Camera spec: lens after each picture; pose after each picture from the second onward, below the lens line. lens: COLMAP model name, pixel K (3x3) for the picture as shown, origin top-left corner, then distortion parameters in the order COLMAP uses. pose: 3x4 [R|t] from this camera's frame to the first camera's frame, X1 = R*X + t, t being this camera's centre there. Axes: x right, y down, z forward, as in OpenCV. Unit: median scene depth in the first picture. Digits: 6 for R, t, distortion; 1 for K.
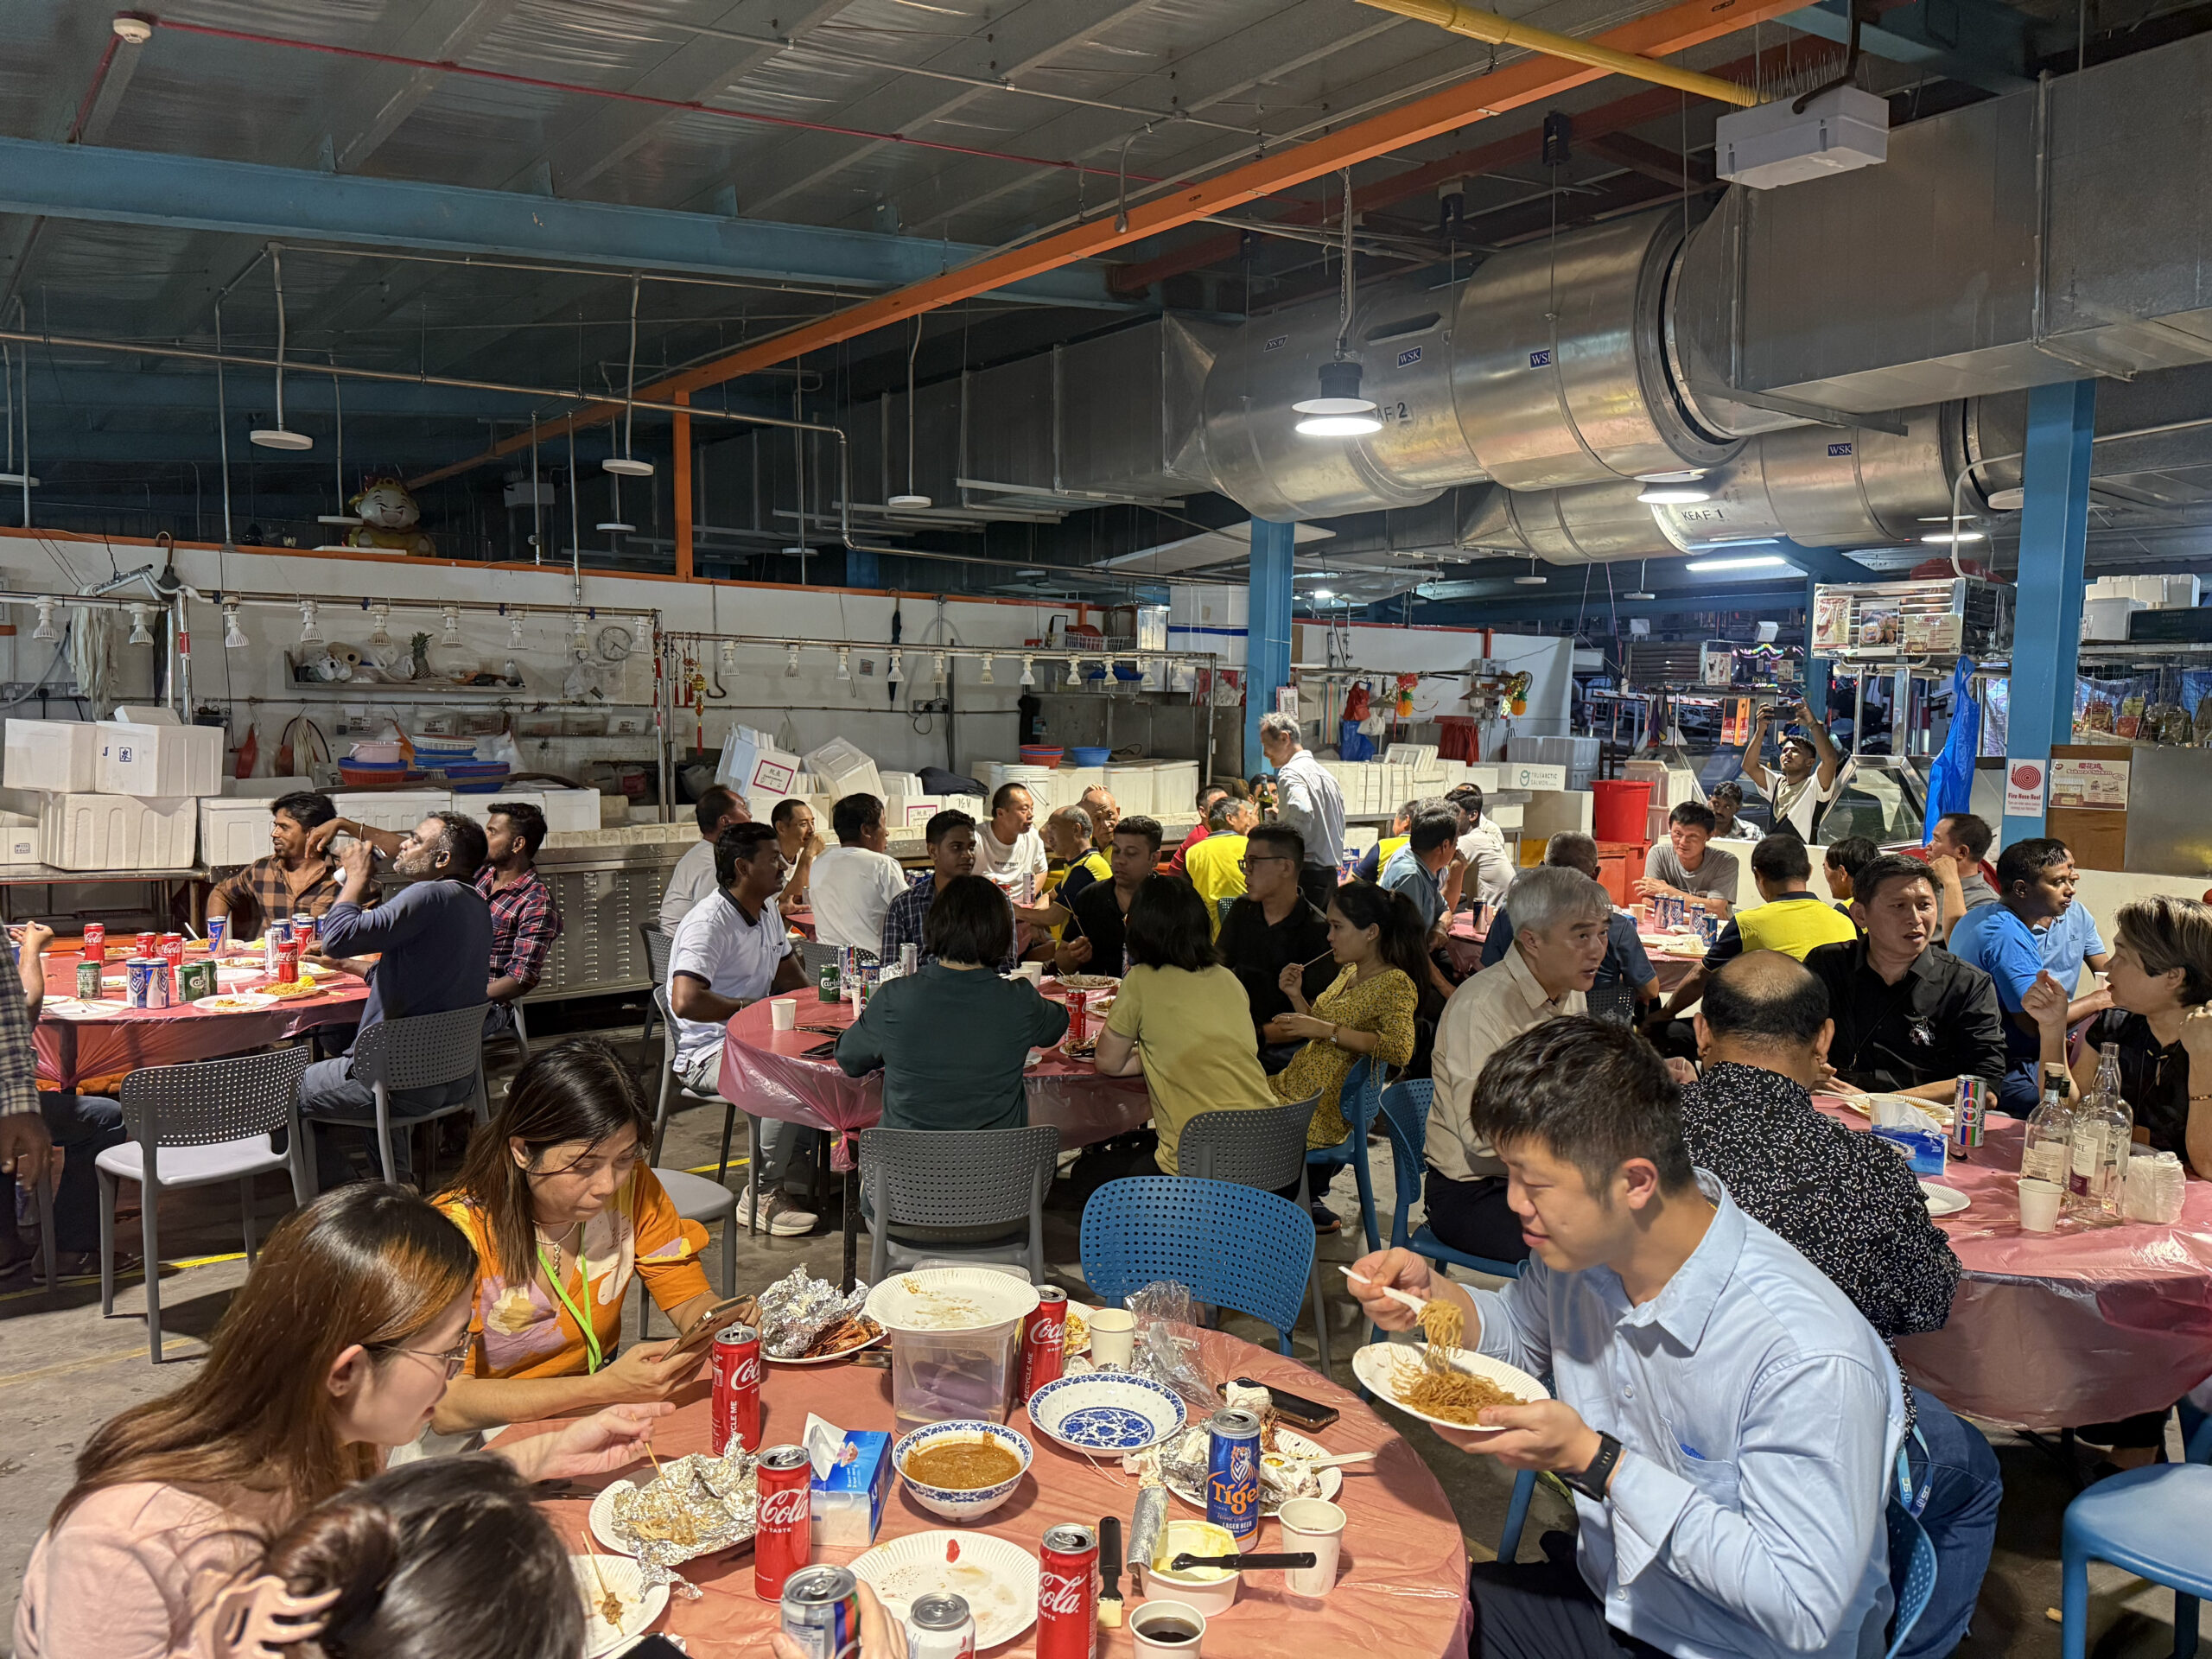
lens RADIAL K [[1573.8, 0, 1099.1], [0, 1573.8, 851.0], [0, 0, 1]] dist [-0.001255, -0.002917]
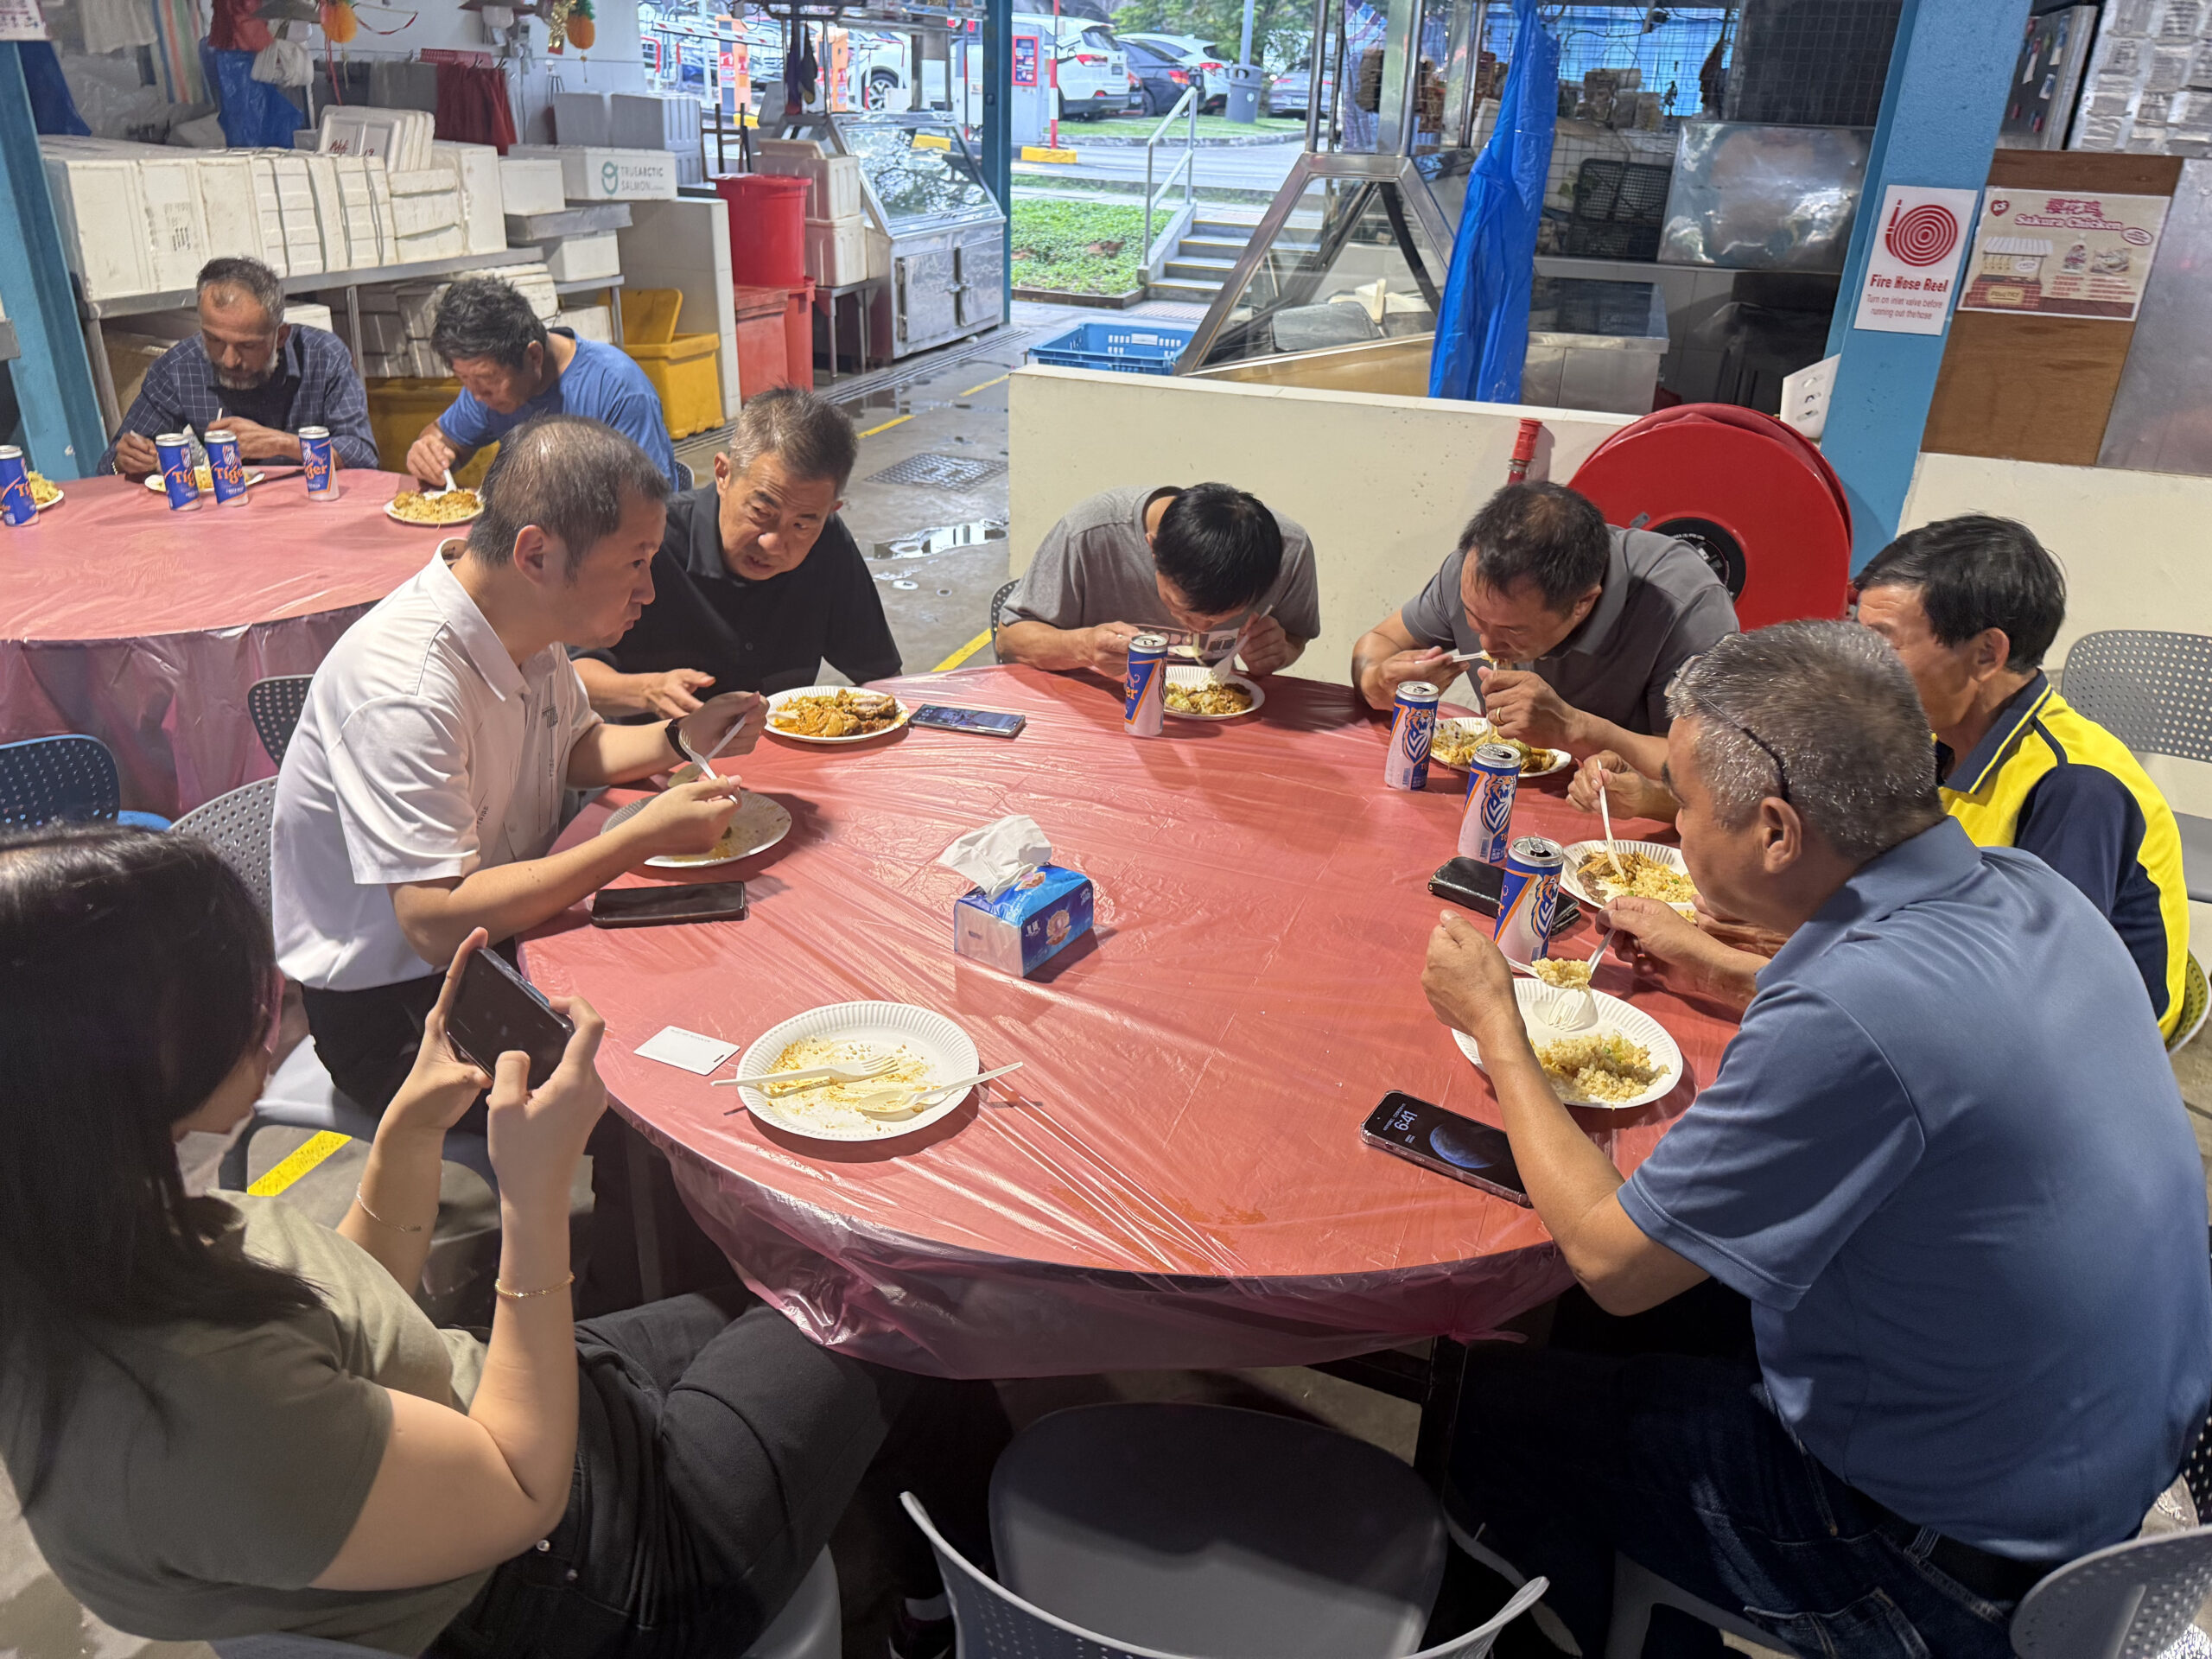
lens RADIAL K [[1573.8, 0, 1099.1], [0, 1573.8, 851.0], [0, 0, 1]] dist [-0.001255, -0.002917]
pose [[0.840384, -0.221523, 0.494653, 0.096420], [0.022563, 0.926168, 0.376436, -0.033201], [-0.541521, -0.305190, 0.783335, 0.431526]]
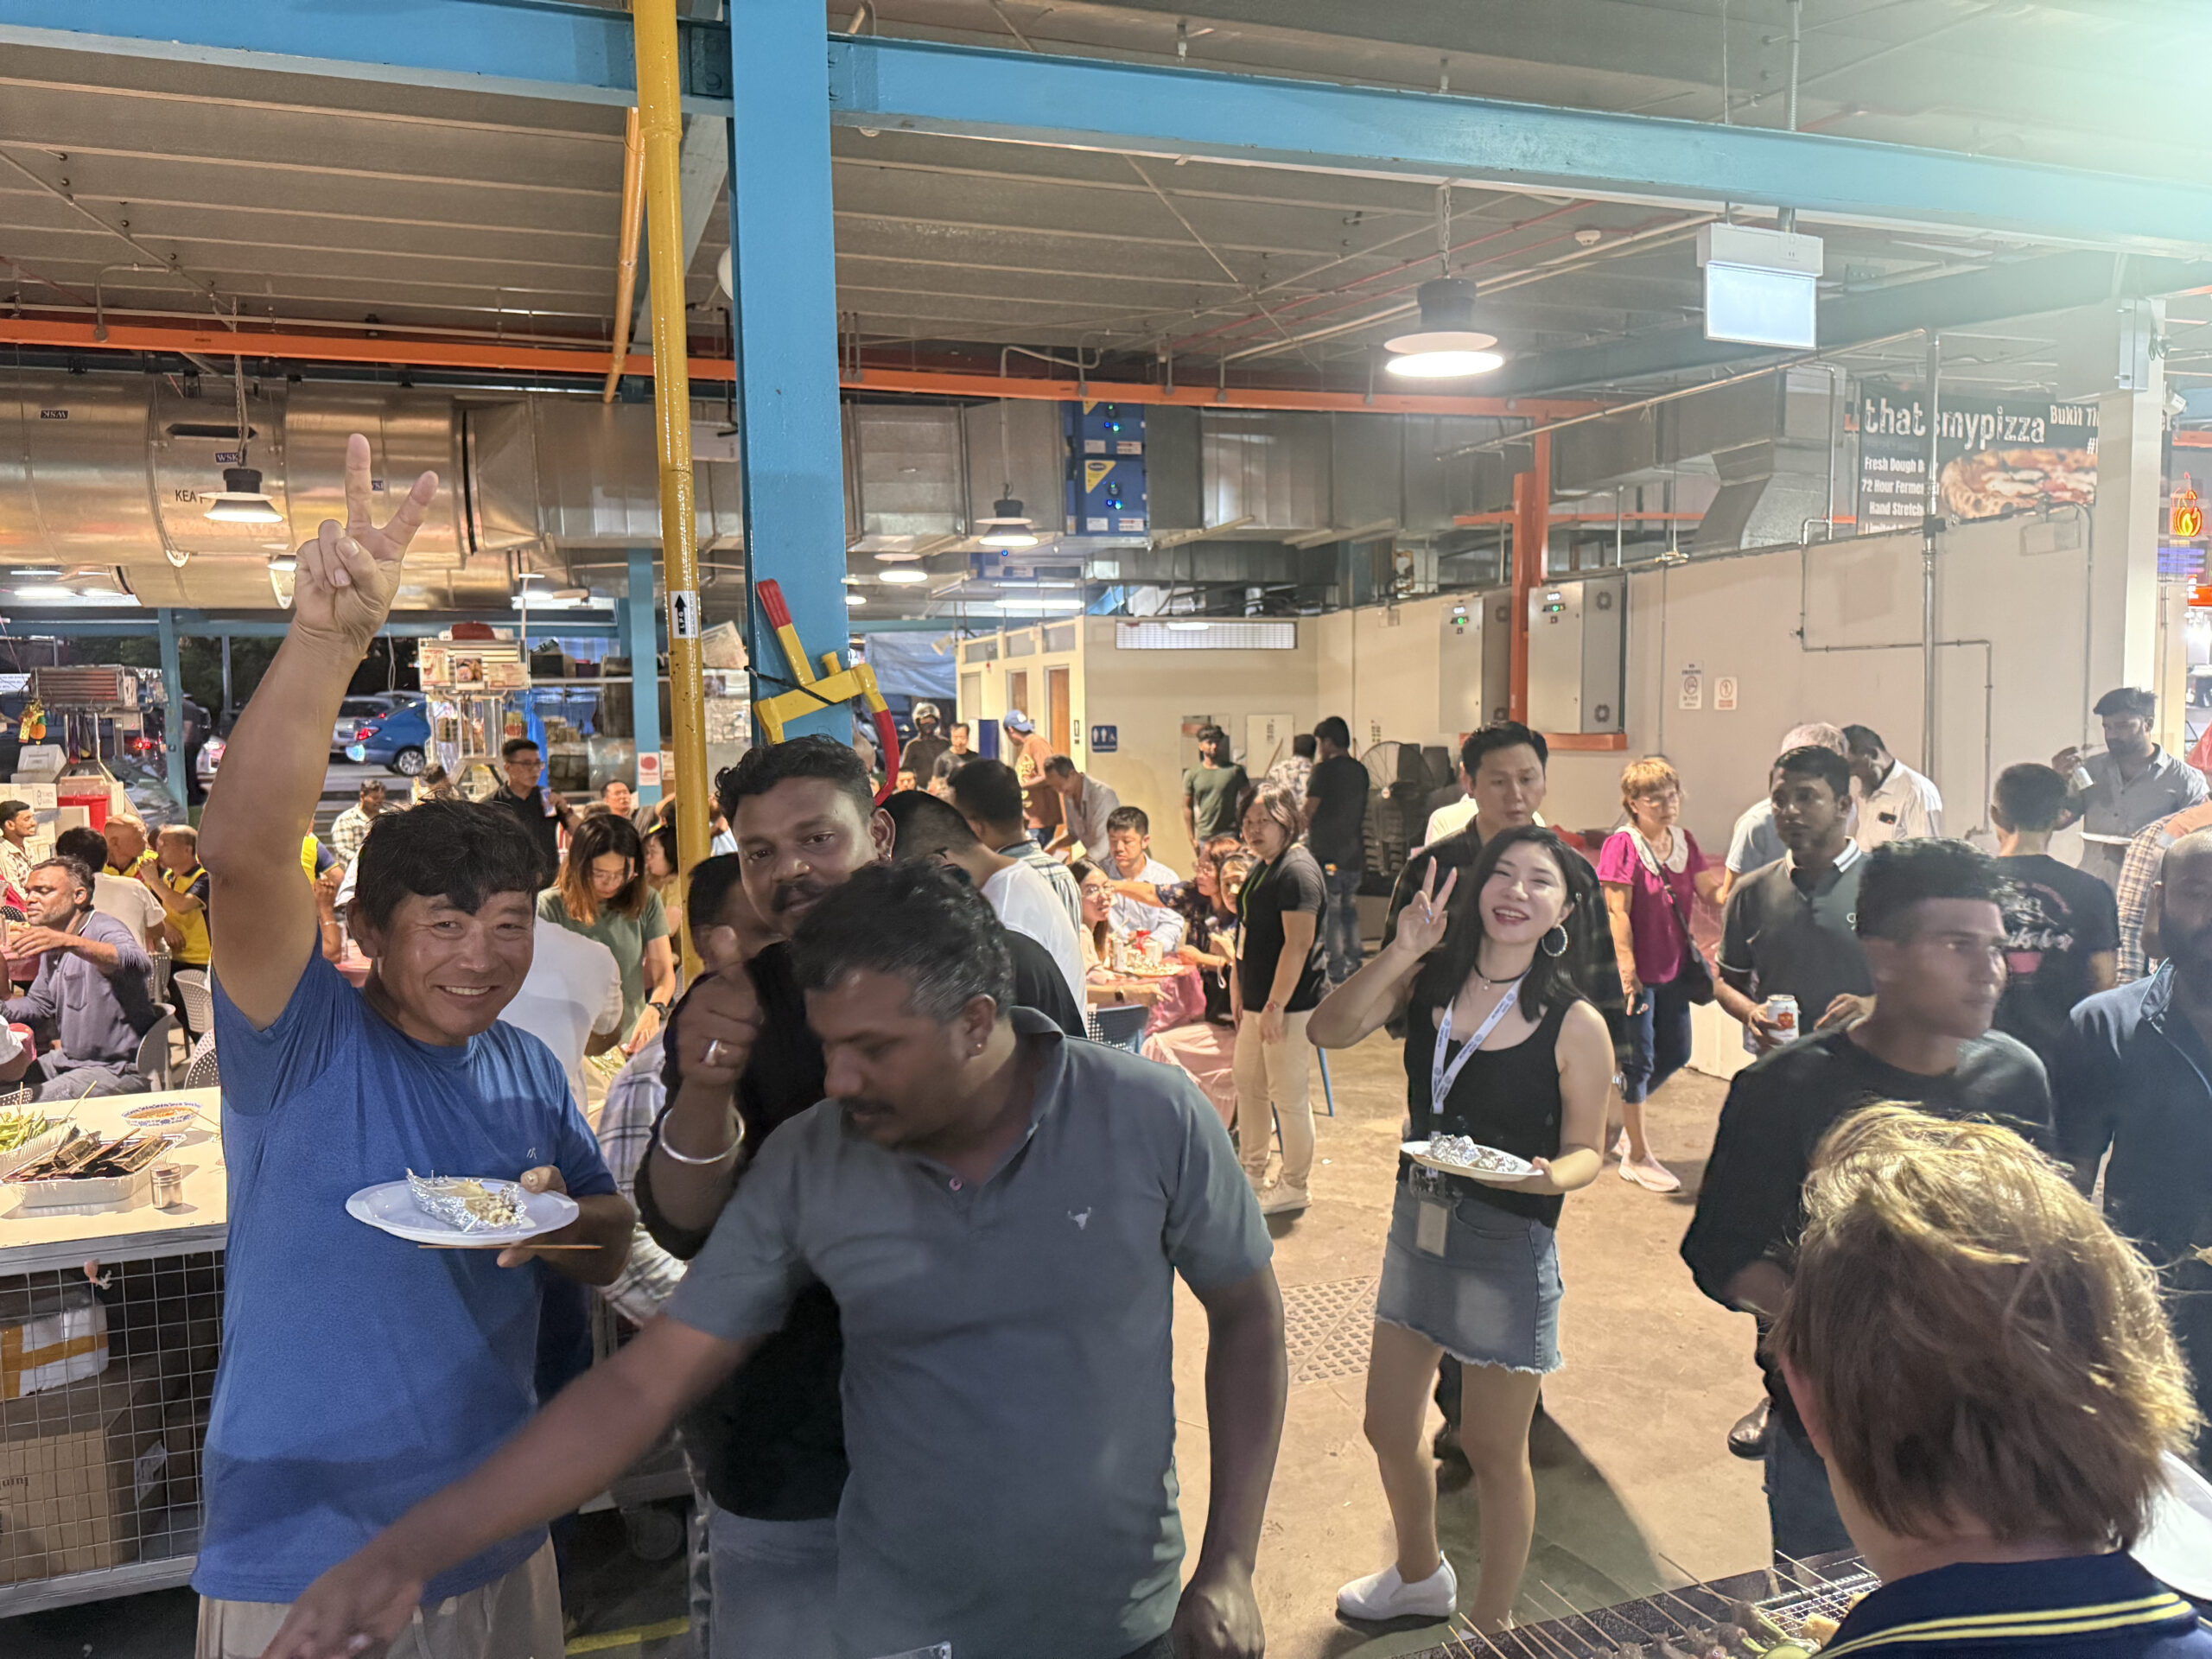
lens RADIAL K [[1573.8, 0, 1099.1], [0, 1573.8, 851.0], [0, 0, 1]] dist [-0.001255, -0.002917]
pose [[0.350115, -0.100400, 0.931311, -0.515702], [0.101077, 0.992483, 0.068996, -0.011473], [-0.931237, 0.069978, 0.357631, -0.055087]]
